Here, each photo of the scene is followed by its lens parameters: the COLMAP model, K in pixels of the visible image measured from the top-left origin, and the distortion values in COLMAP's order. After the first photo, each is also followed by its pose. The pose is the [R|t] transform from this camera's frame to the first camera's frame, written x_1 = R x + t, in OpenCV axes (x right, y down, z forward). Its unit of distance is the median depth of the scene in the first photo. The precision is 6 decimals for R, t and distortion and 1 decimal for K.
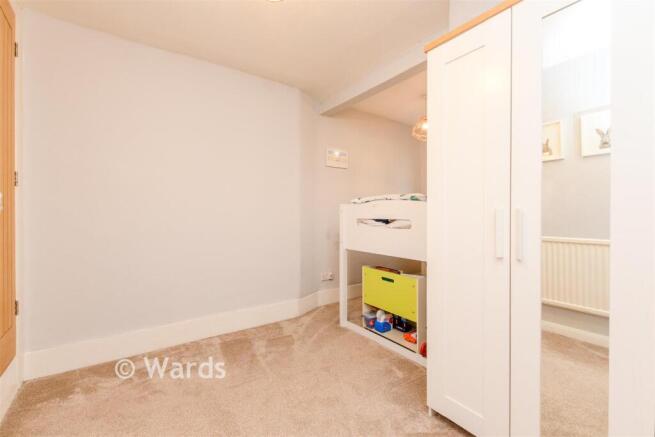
lens RADIAL K [[288.7, 0, 327.3], [0, 288.7, 218.0], [0, 0, 1]] dist [0.000529, 0.000011]
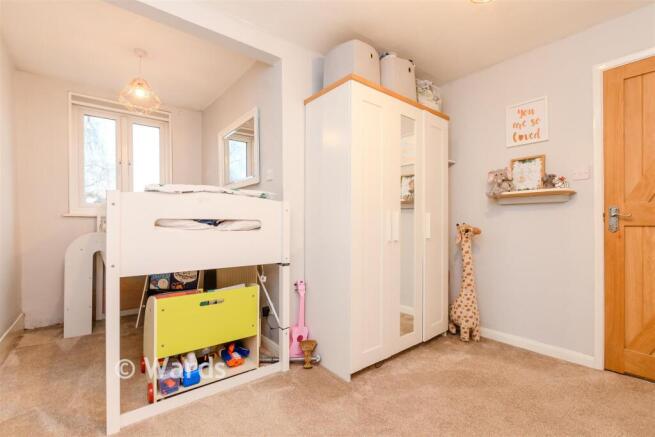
lens RADIAL K [[286.8, 0, 327.3], [0, 286.8, 220.6], [0, 0, 1]] dist [-0.000701, -0.000041]
pose [[-0.073635, 0.000553, 0.997285, -0.534760], [-0.000604, 1.000000, -0.000599, 0.007344], [-0.997285, -0.000646, -0.073634, 0.758426]]
